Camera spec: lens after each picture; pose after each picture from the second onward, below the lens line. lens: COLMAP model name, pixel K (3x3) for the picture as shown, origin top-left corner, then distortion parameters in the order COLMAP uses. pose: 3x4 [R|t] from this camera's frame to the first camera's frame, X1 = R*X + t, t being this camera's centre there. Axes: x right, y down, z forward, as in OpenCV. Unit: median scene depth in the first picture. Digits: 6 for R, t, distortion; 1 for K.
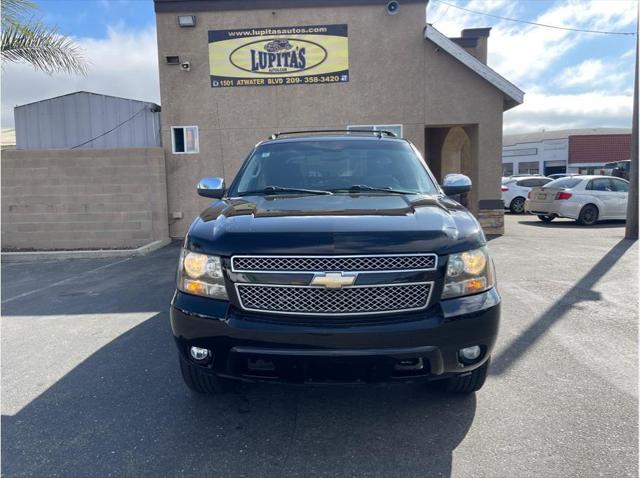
lens RADIAL K [[481.8, 0, 321.0], [0, 481.8, 238.5], [0, 0, 1]] dist [0.047179, -0.064370]
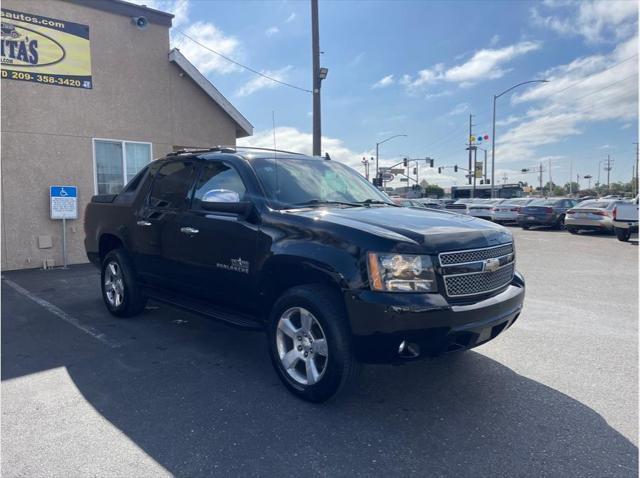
lens RADIAL K [[481.8, 0, 319.3], [0, 481.8, 236.5], [0, 0, 1]] dist [0.047179, -0.064370]
pose [[0.695724, -0.043683, 0.716980, -0.308829], [0.081588, 0.996495, -0.018455, -0.002015], [-0.713661, 0.071337, 0.696849, 0.094361]]
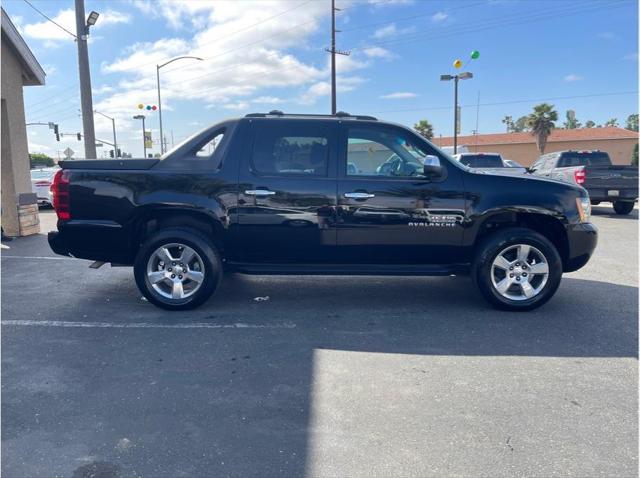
lens RADIAL K [[481.8, 0, 307.2], [0, 481.8, 227.9], [0, 0, 1]] dist [0.047179, -0.064370]
pose [[-0.040100, -0.106726, 0.993480, -0.530162], [0.124454, 0.986003, 0.110946, -0.052640], [-0.991415, 0.128092, -0.026256, 0.562460]]
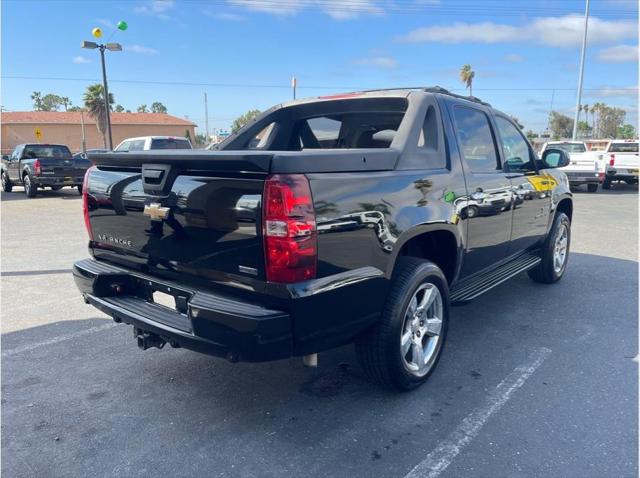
lens RADIAL K [[481.8, 0, 317.1], [0, 481.8, 237.8], [0, 0, 1]] dist [0.047179, -0.064370]
pose [[-0.815716, -0.095186, 0.570567, -0.187279], [0.071258, 0.962320, 0.262417, -0.110750], [-0.574047, 0.254715, -0.778197, 0.929537]]
